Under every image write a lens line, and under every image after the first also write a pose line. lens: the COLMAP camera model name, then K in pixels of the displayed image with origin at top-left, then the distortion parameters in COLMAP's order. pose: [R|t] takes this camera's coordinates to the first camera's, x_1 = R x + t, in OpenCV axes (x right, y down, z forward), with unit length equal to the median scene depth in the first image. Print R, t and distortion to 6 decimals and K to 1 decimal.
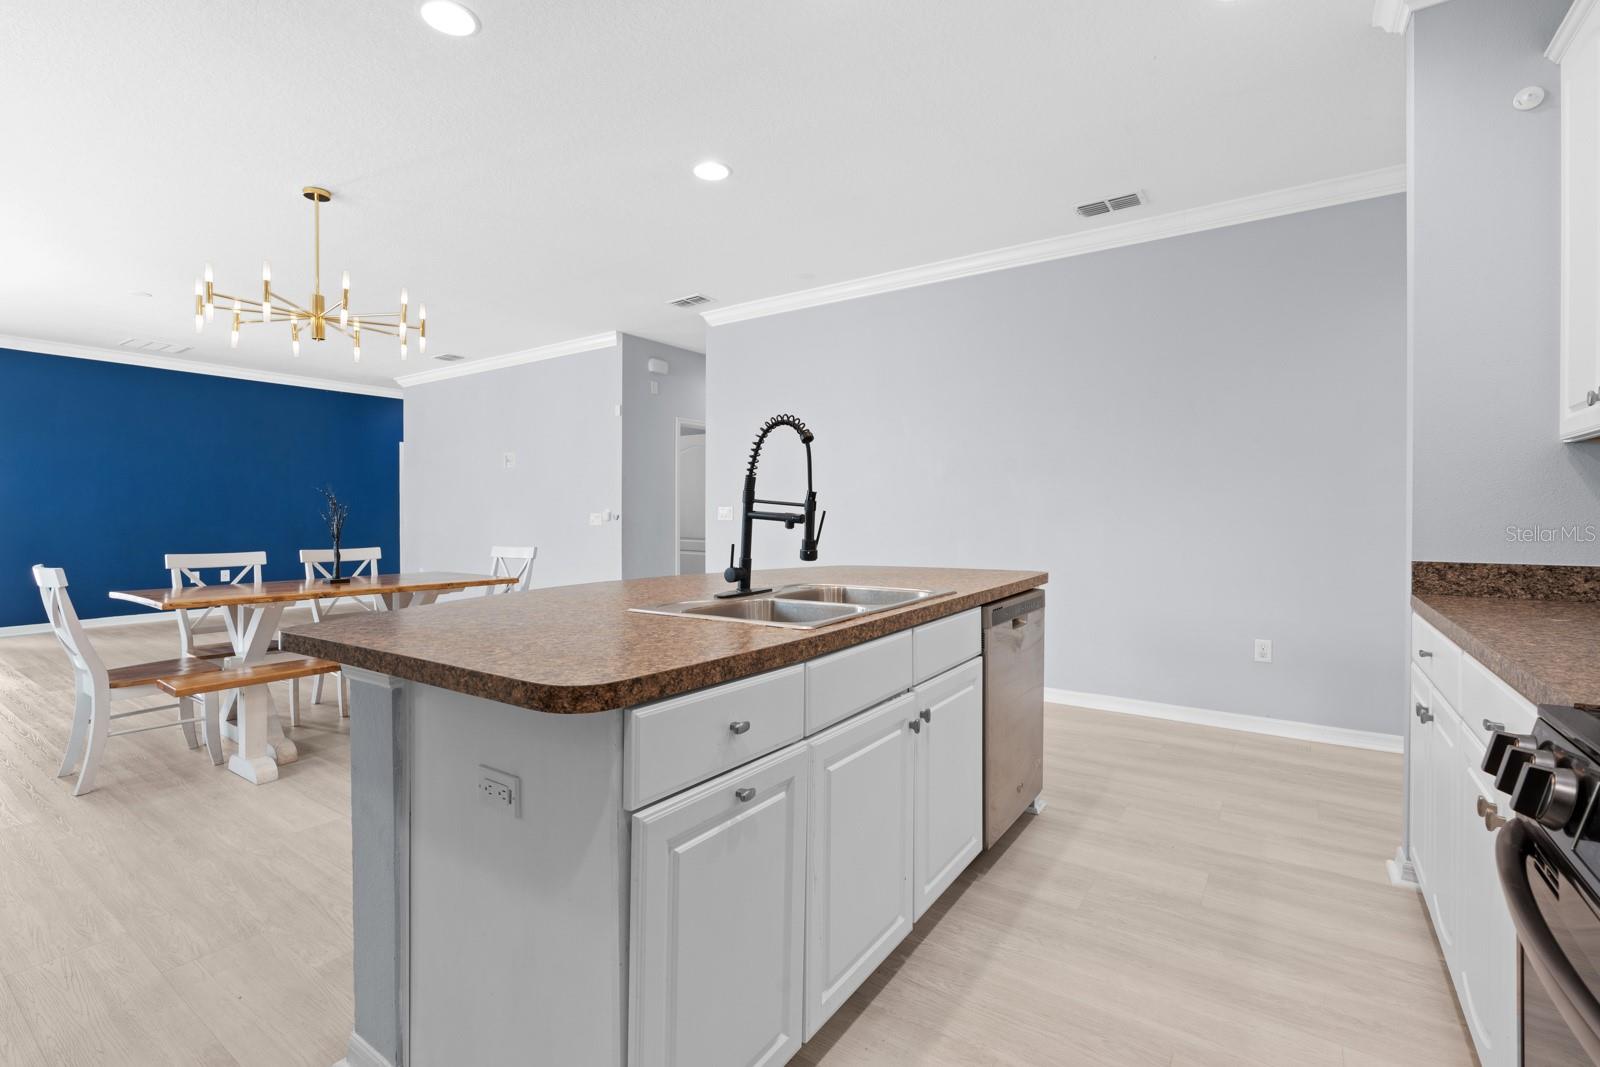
lens RADIAL K [[708.8, 0, 800.0], [0, 708.8, 533.5], [0, 0, 1]] dist [0.034468, -0.000070]
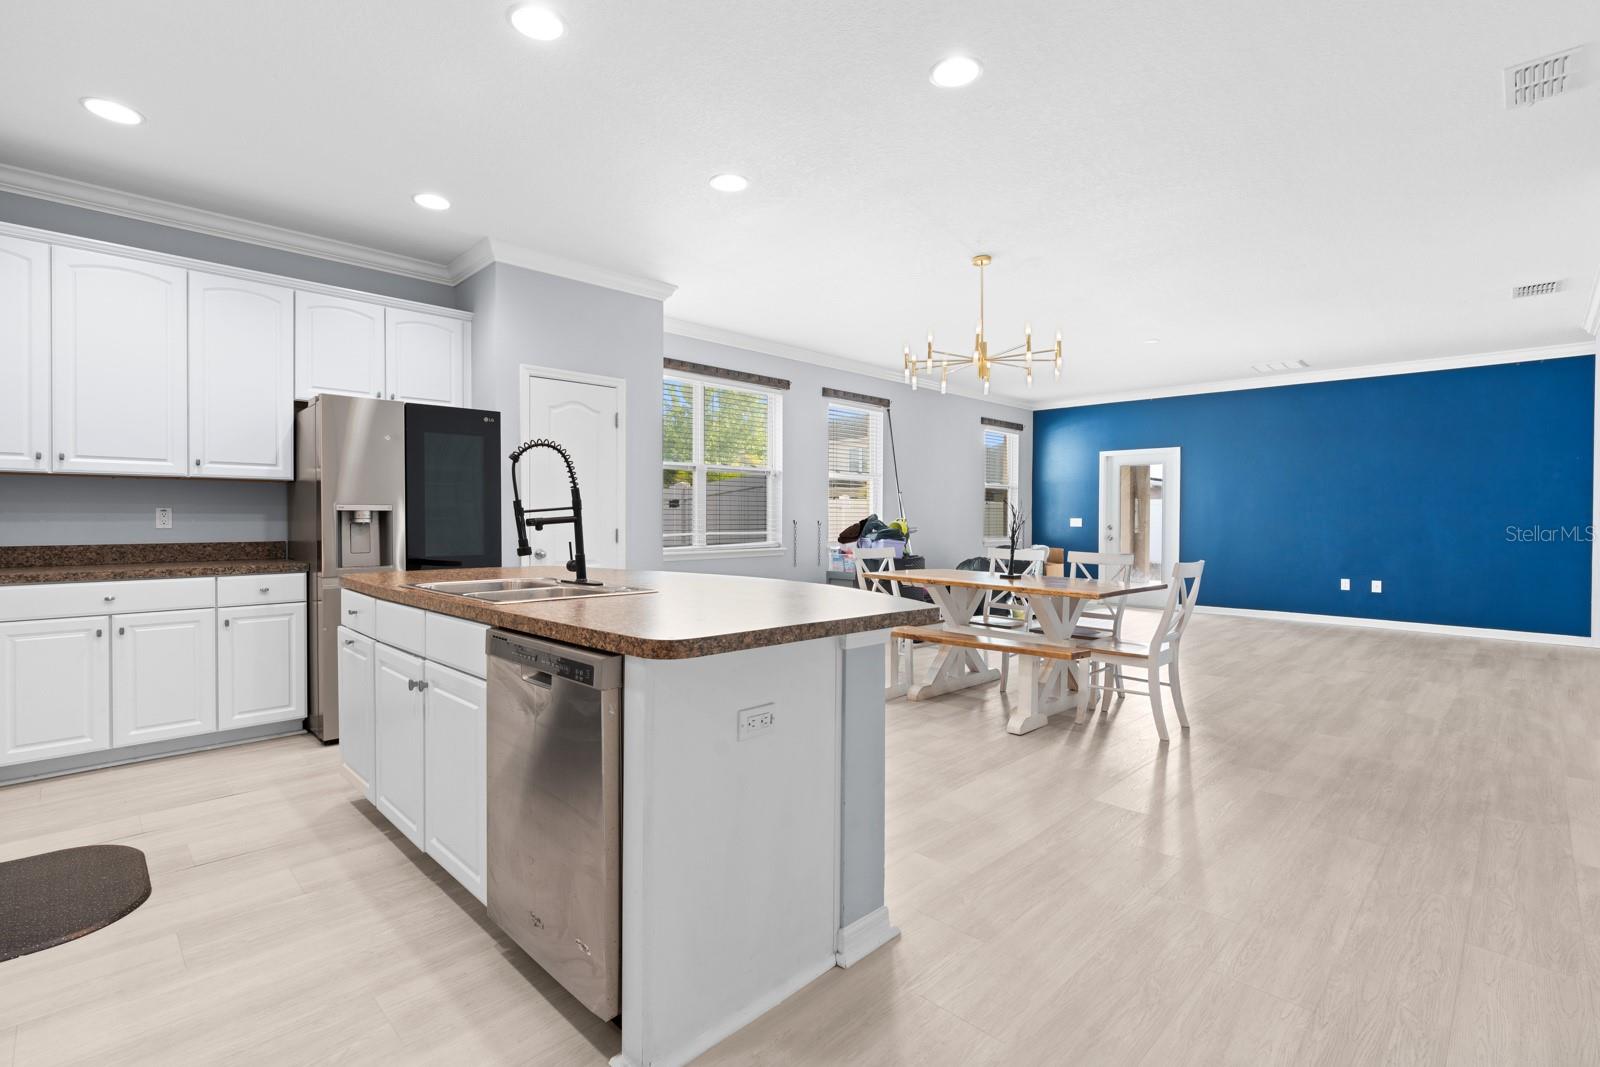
lens RADIAL K [[728.9, 0, 801.8], [0, 728.9, 524.0], [0, 0, 1]] dist [-0.004435, 0.000210]
pose [[-0.188483, -0.019167, -0.981889, 1.069922], [-0.002972, 0.999816, -0.018946, 0.005691], [0.982072, -0.000653, -0.188506, 1.574400]]
